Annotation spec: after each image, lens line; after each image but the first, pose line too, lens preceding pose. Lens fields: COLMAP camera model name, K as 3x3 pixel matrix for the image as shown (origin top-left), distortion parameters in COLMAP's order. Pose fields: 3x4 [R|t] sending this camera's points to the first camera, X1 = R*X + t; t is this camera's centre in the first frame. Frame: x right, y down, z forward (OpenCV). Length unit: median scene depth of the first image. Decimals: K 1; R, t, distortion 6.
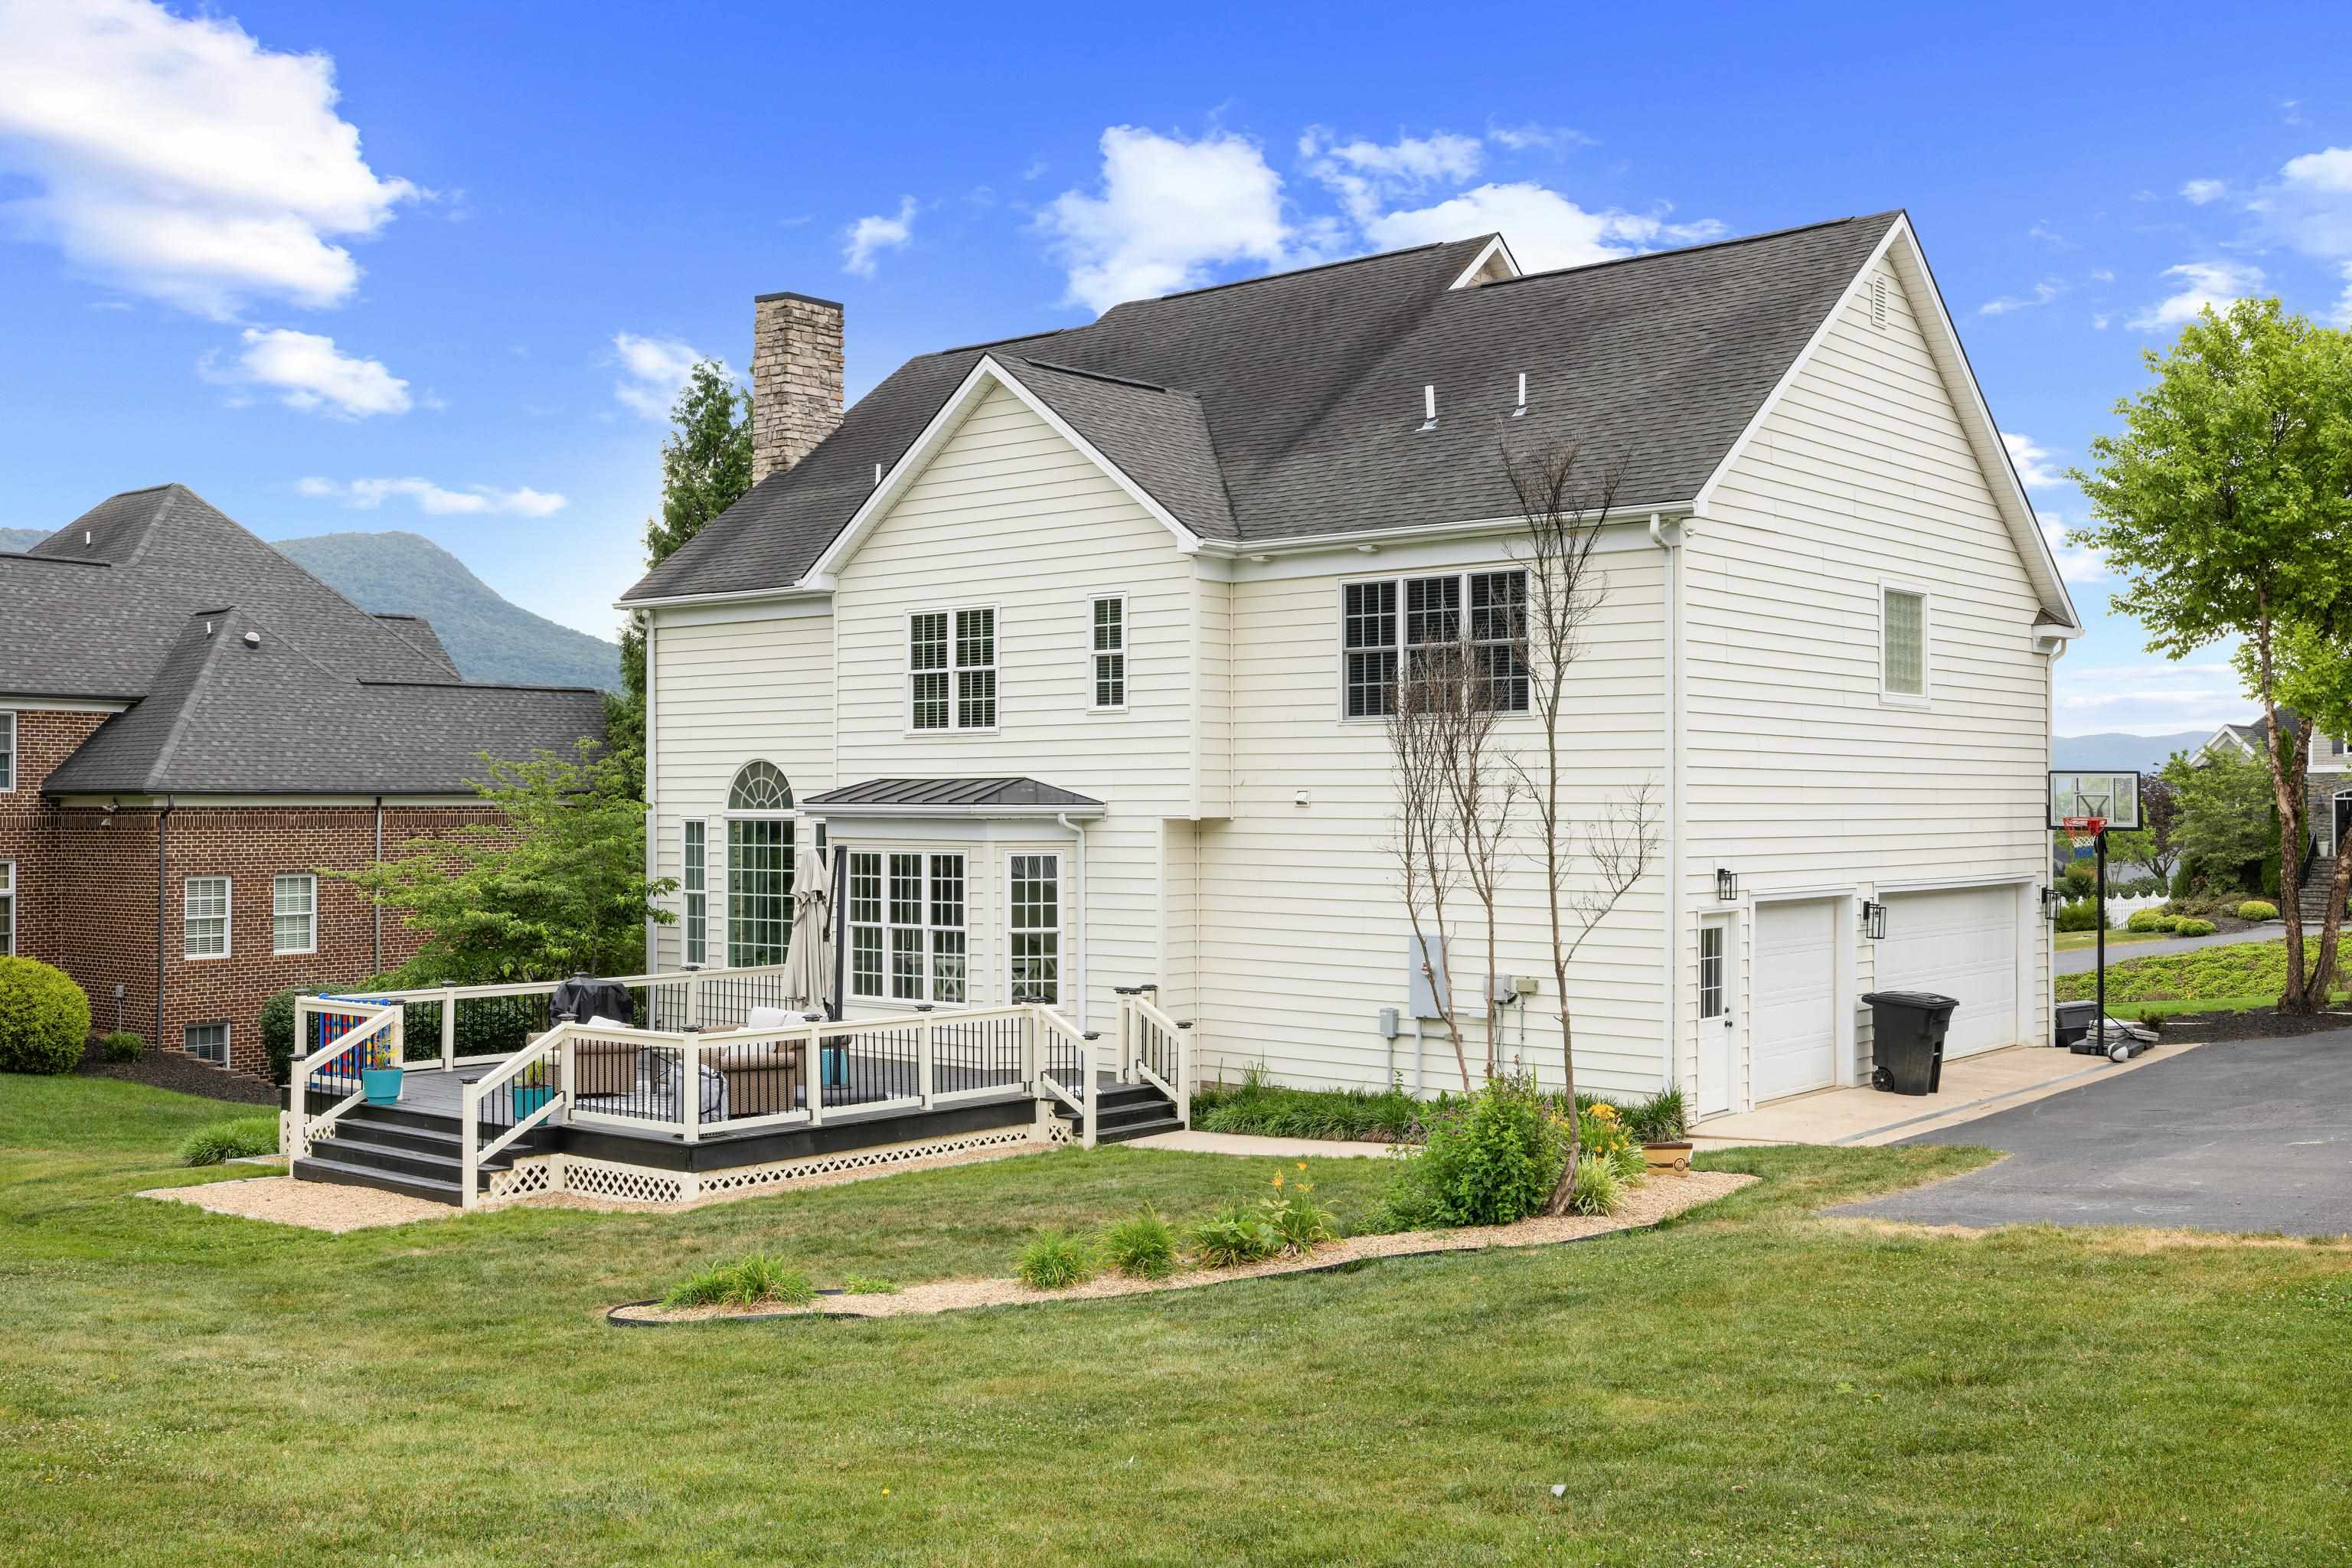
lens RADIAL K [[2273.7, 0, 1176.0], [0, 2273.7, 784.0], [0, 0, 1]] dist [0.000137, -0.002207]
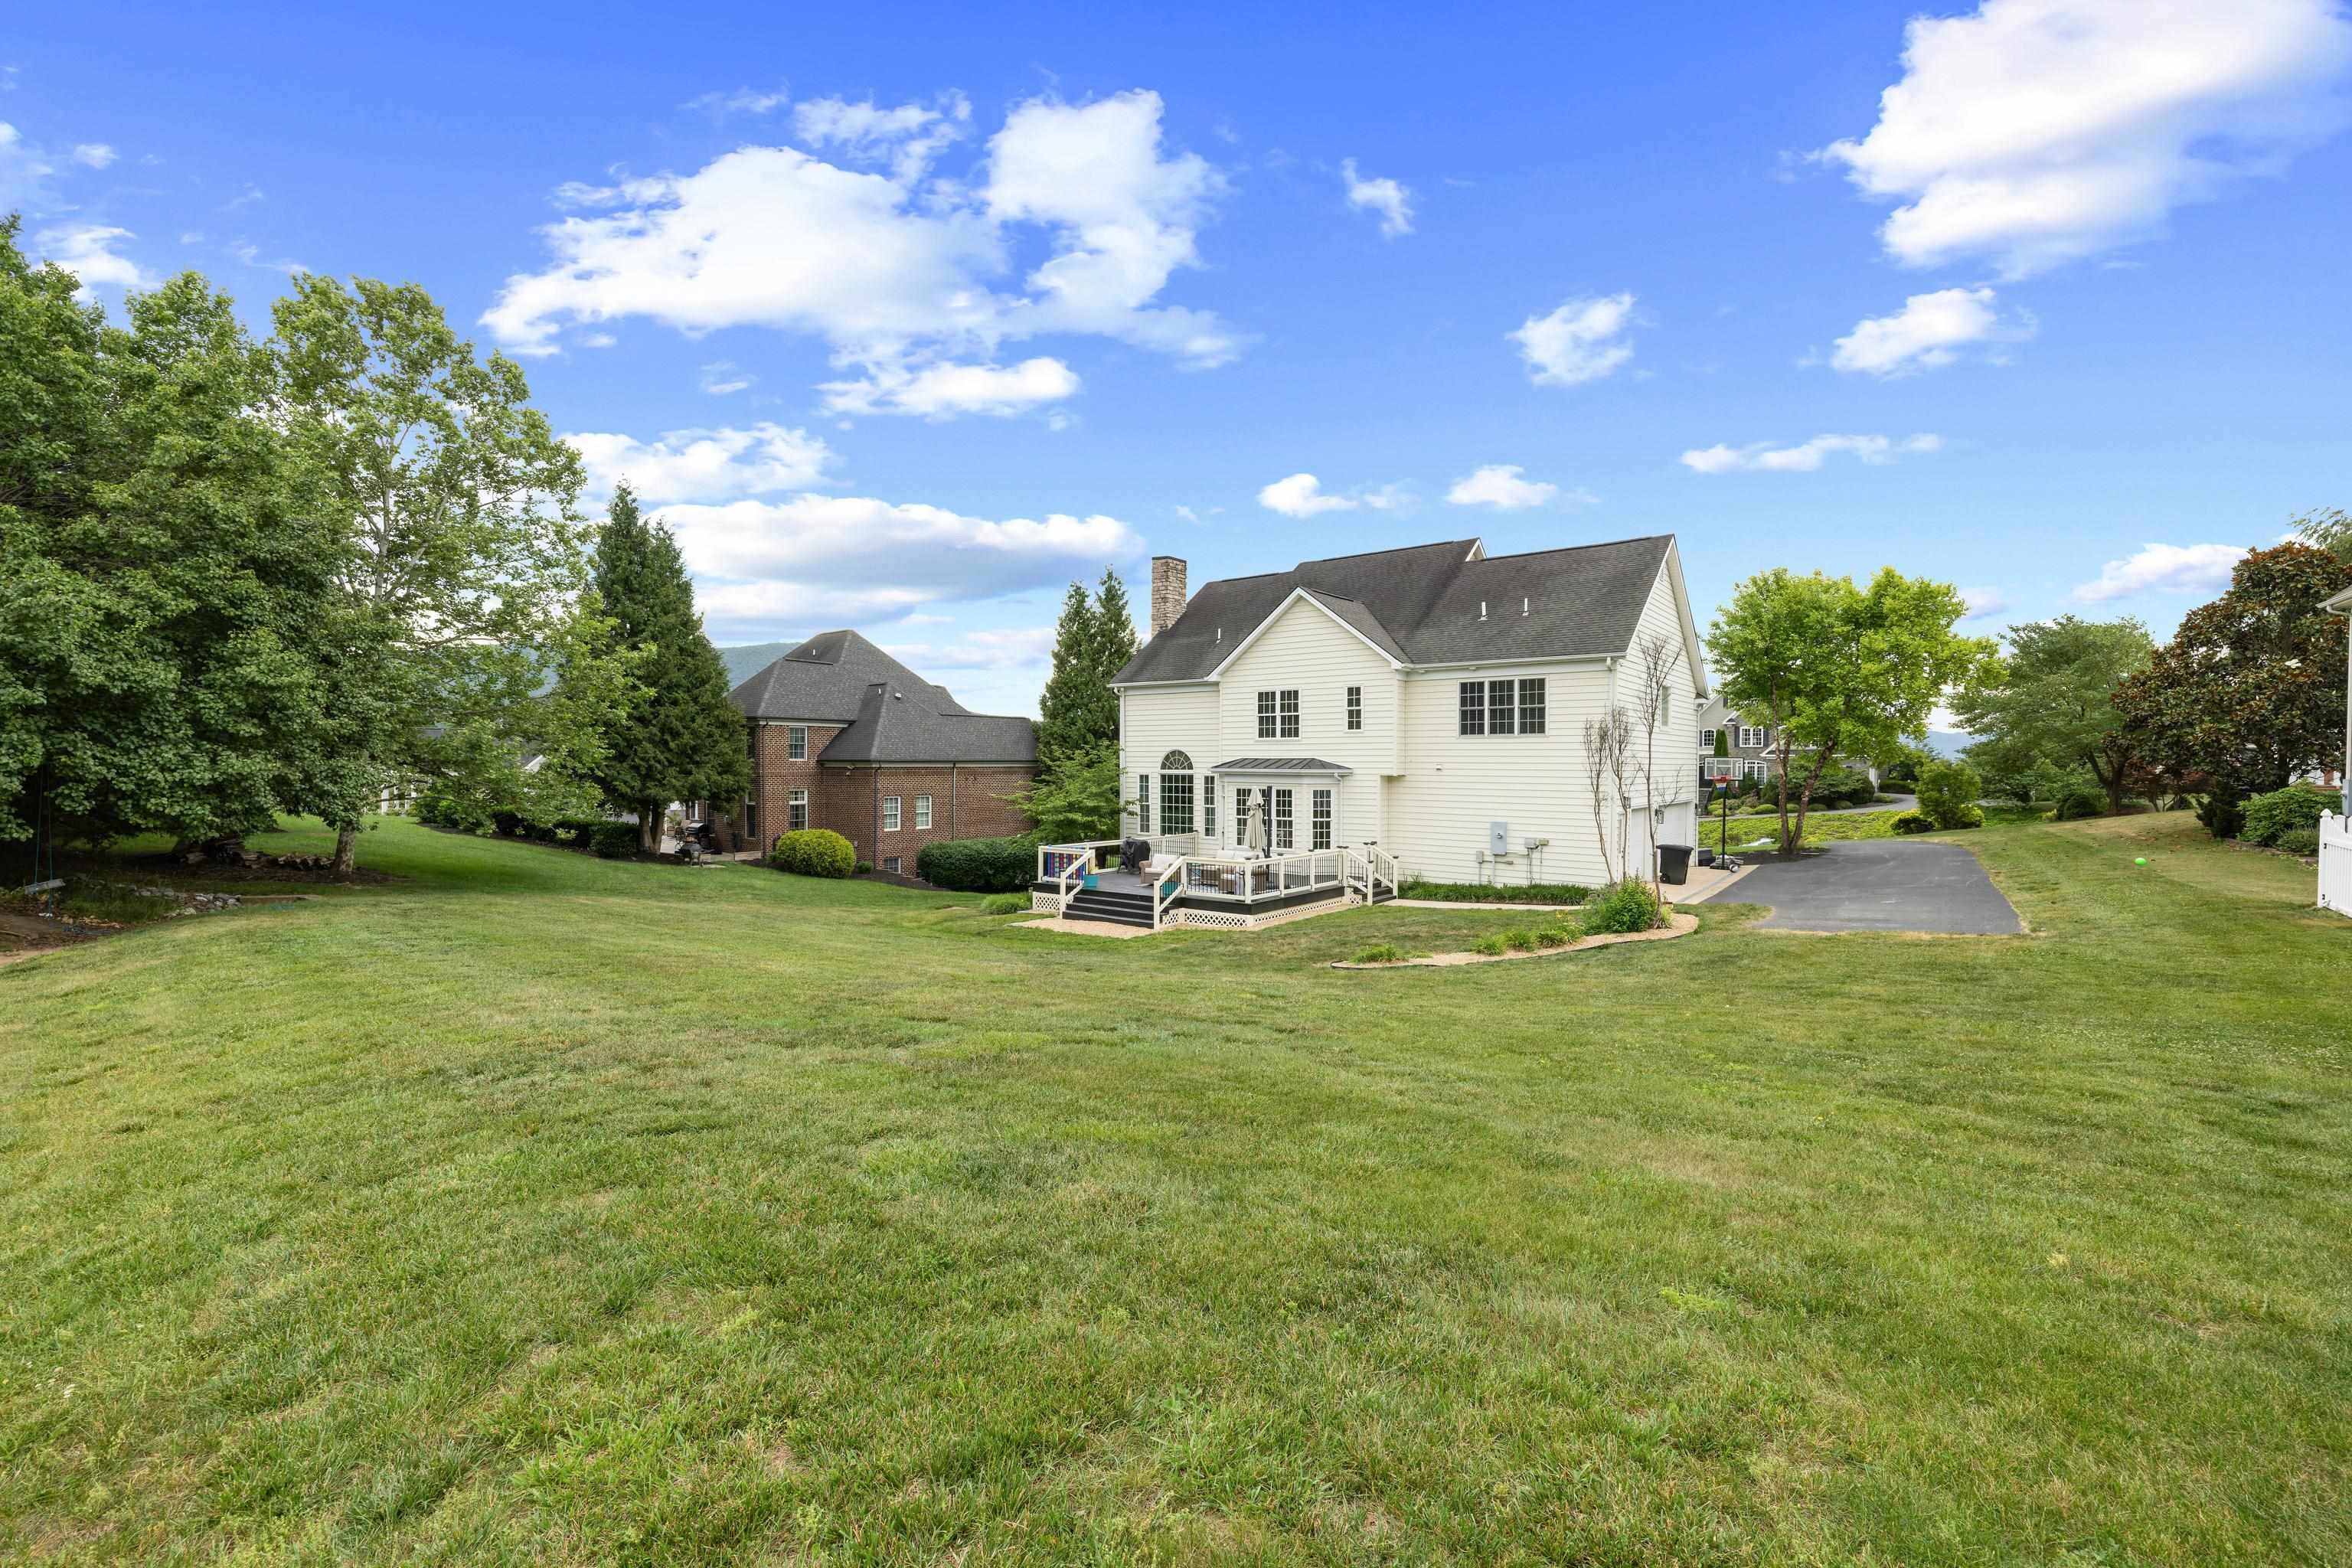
lens RADIAL K [[987.8, 0, 1178.9], [0, 987.8, 778.6], [0, 0, 1]] dist [0.000431, 0.000089]
pose [[0.999252, 0.002511, 0.038590, -0.254279], [-0.003463, 0.999691, 0.024627, -0.006630], [-0.038516, -0.024742, 0.998952, -0.073372]]
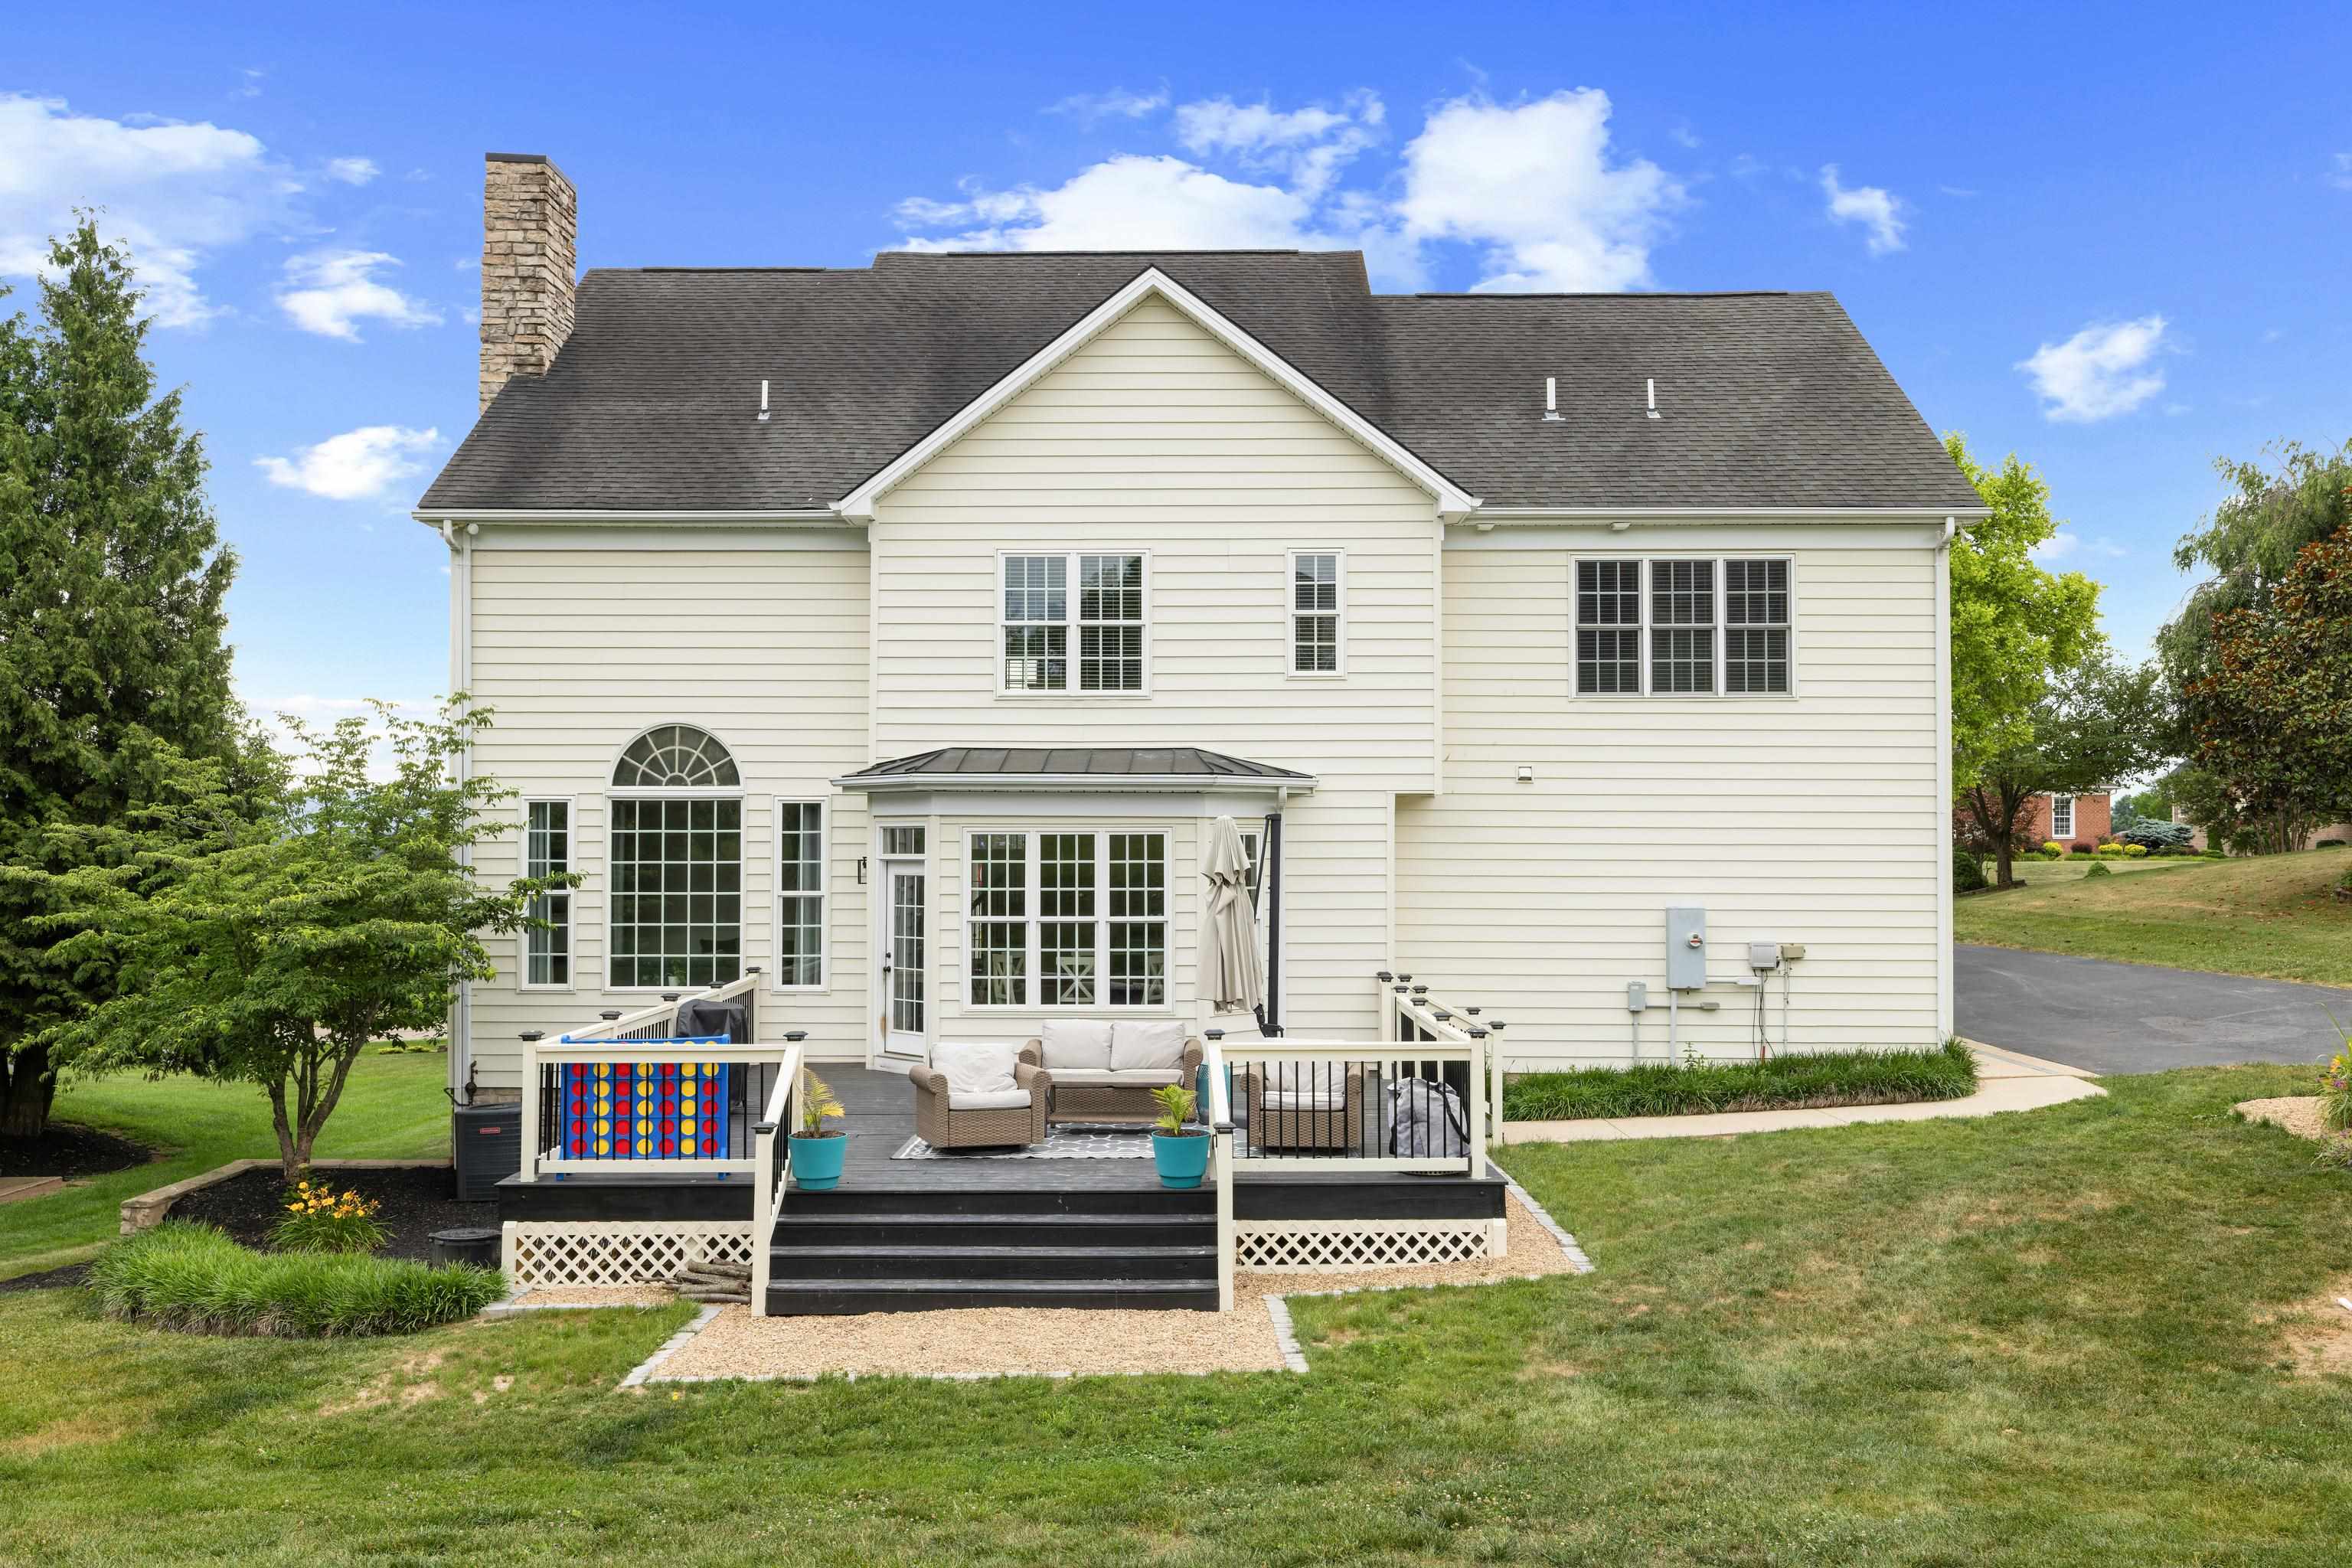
lens RADIAL K [[1911.7, 0, 1176.0], [0, 1911.7, 784.0], [0, 0, 1]] dist [-0.000173, -0.008747]
pose [[0.772579, 0.020094, 0.634600, -0.543635], [-0.006420, 0.999695, -0.023838, 0.029044], [-0.634886, 0.014342, 0.772473, 0.424700]]
